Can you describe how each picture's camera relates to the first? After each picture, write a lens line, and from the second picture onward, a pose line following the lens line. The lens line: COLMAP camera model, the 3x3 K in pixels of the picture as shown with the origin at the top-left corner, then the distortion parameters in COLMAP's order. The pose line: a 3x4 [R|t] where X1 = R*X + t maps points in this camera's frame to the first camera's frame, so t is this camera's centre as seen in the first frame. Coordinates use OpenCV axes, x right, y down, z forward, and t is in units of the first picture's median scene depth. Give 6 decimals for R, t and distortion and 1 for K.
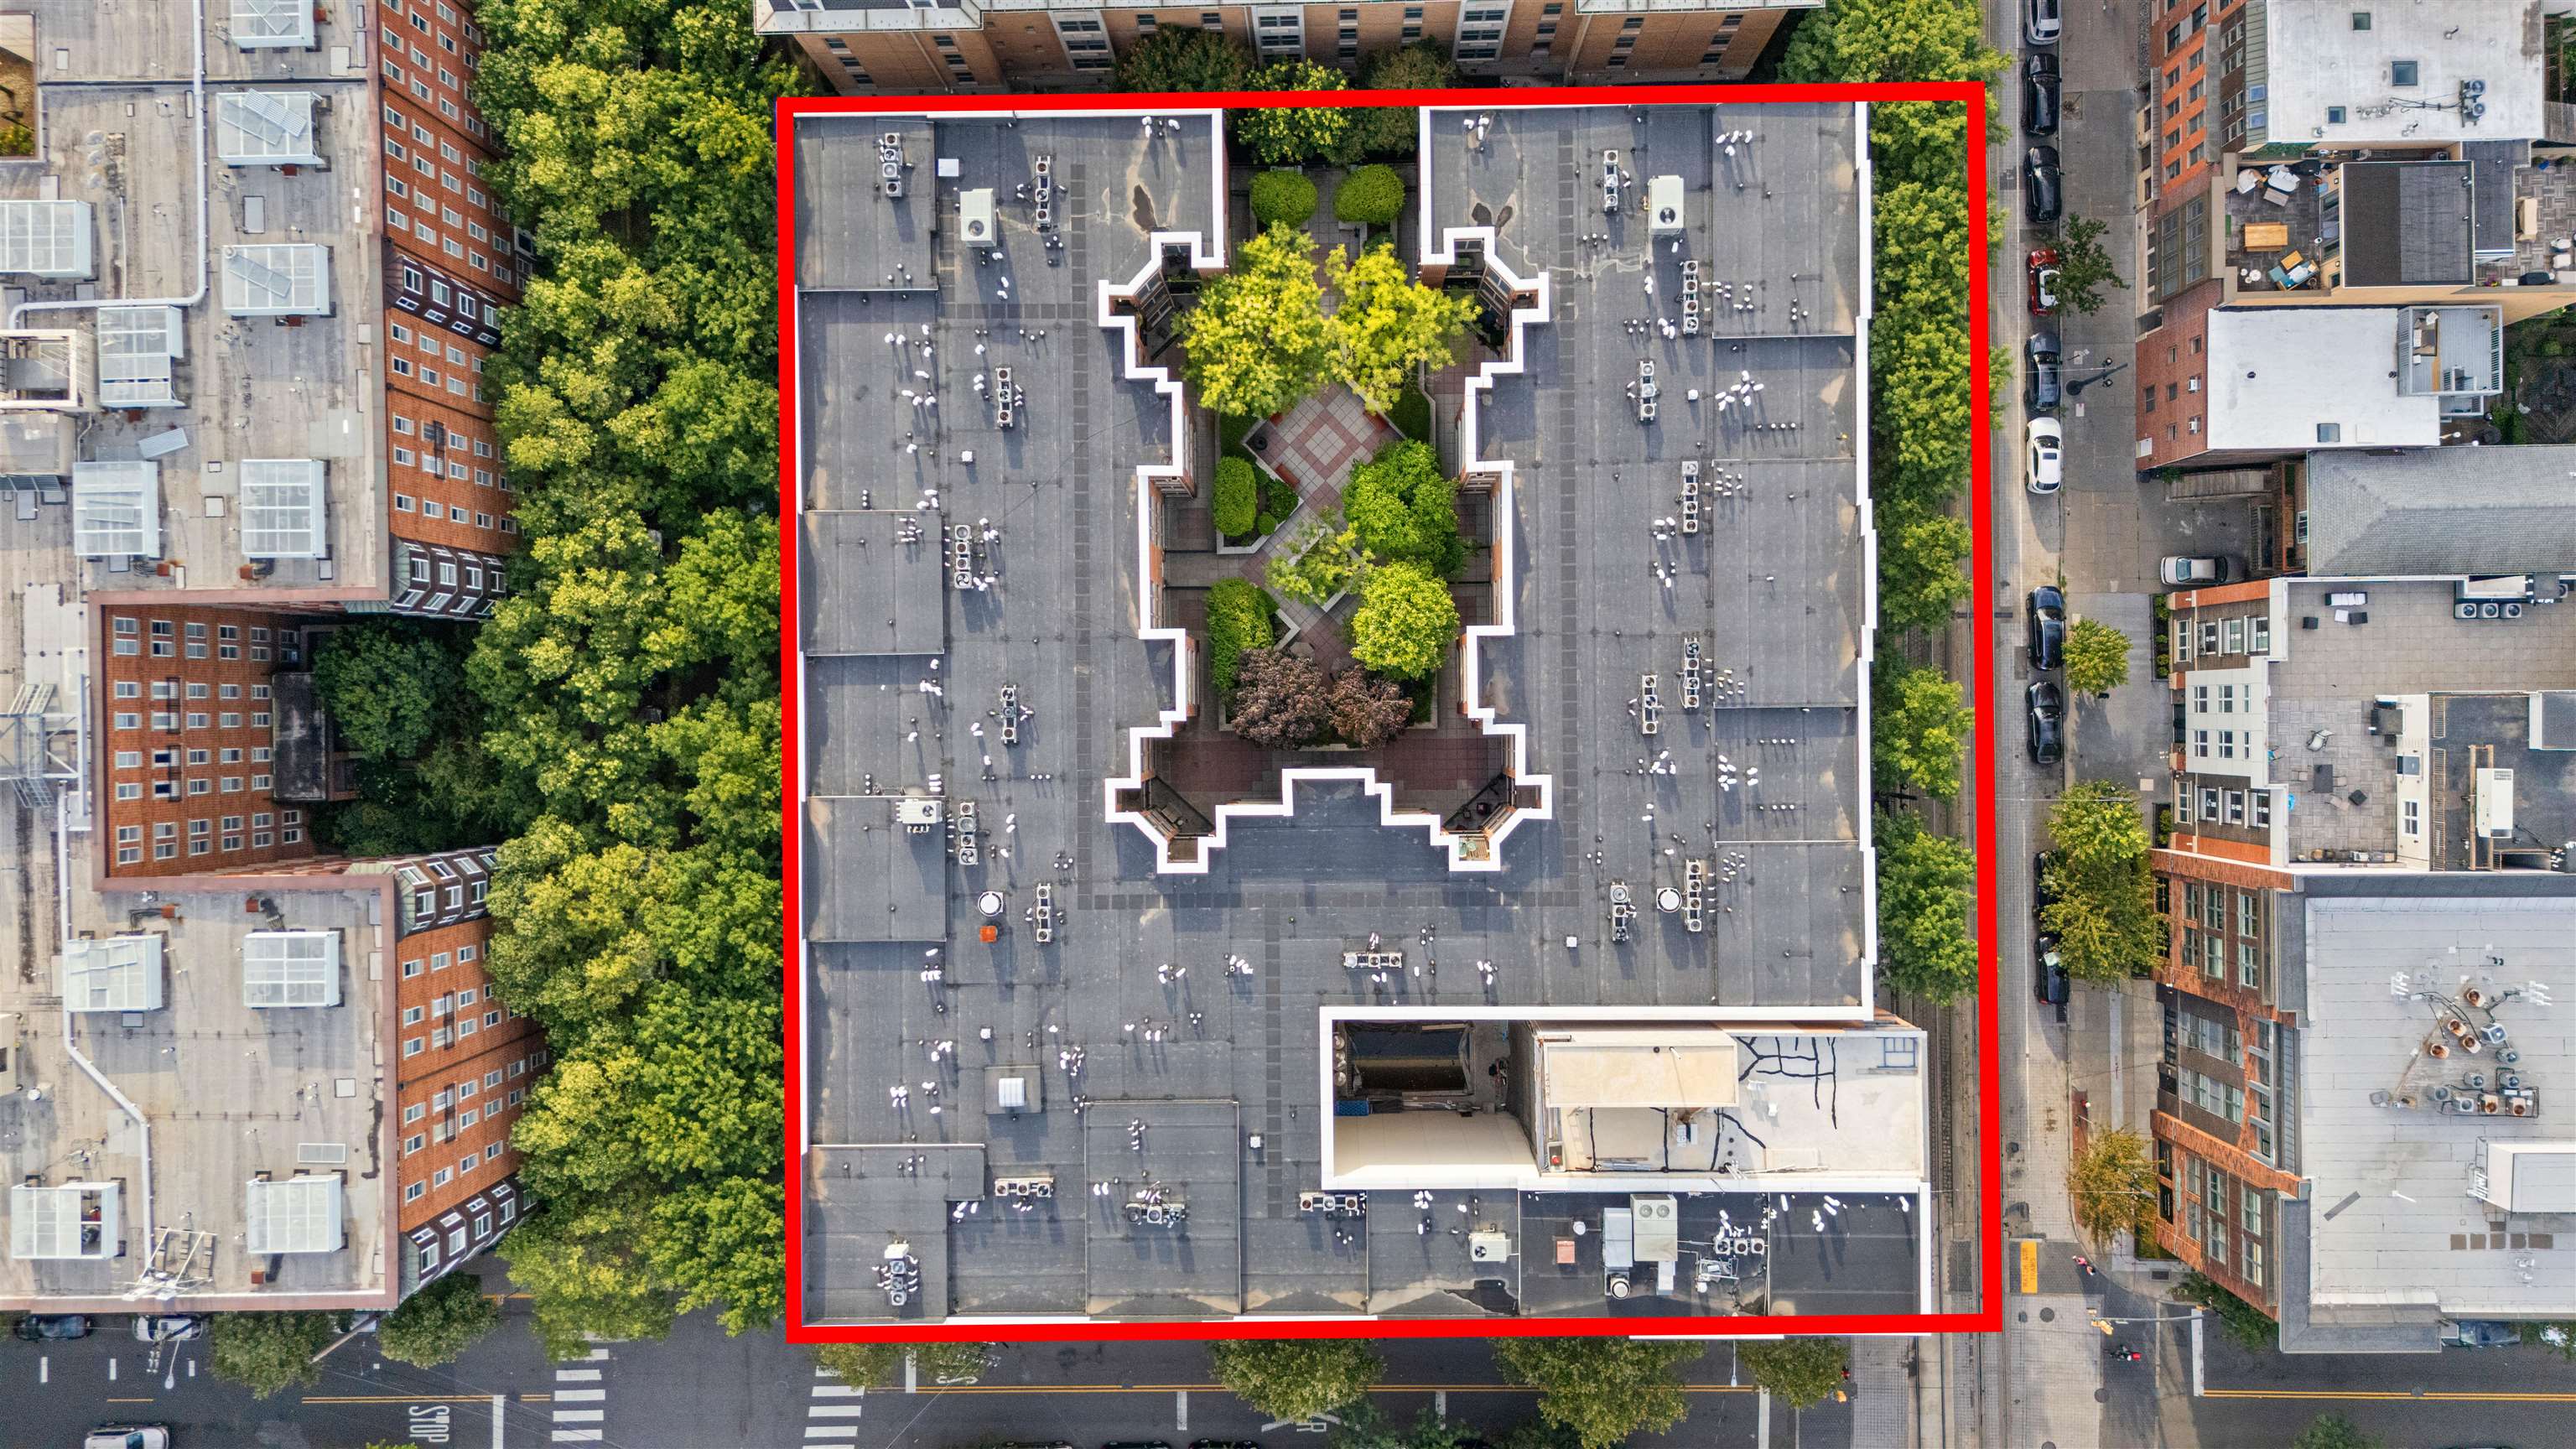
lens RADIAL K [[1882.4, 0, 1288.4], [0, 1882.4, 726.5], [0, 0, 1]] dist [0.025159, -0.005780]
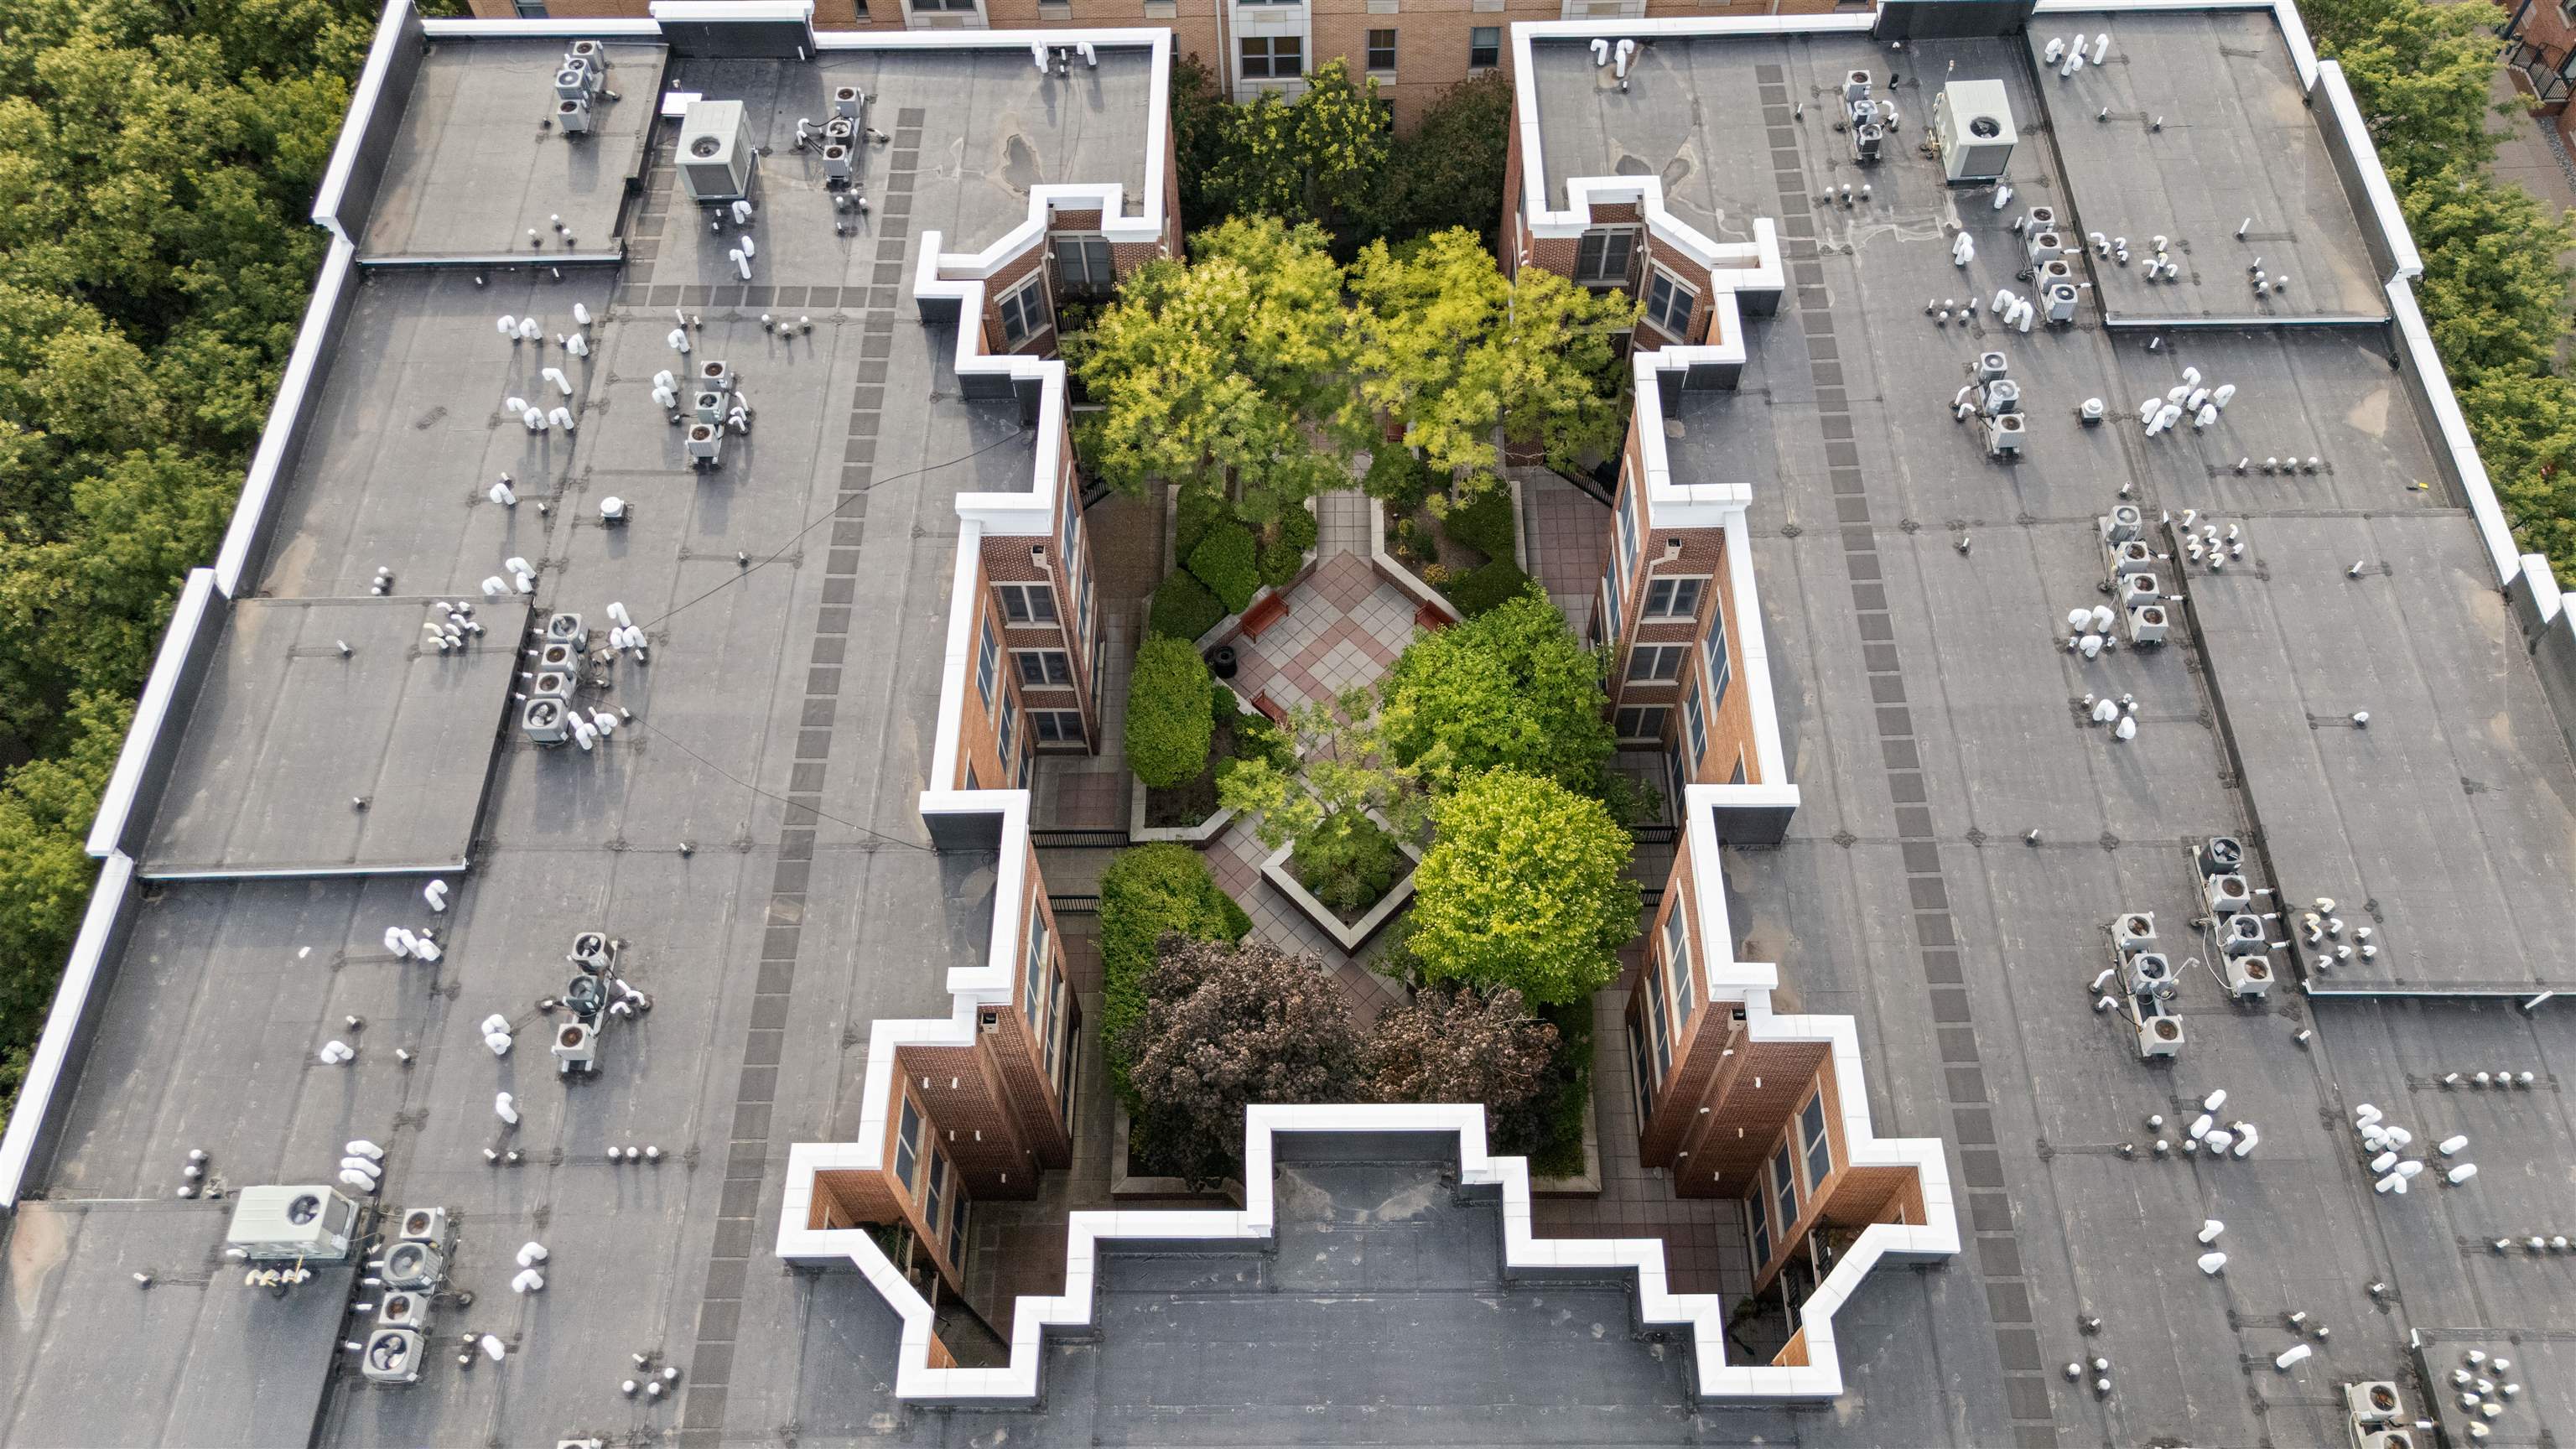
lens RADIAL K [[1882.4, 0, 1290.1], [0, 1882.4, 723.2], [0, 0, 1]] dist [0.025159, -0.005780]
pose [[0.999907, 0.013607, -0.001063, 0.004991], [-0.012140, 0.851101, -0.524861, 0.157080], [-0.006237, 0.524825, 0.851187, 0.616989]]
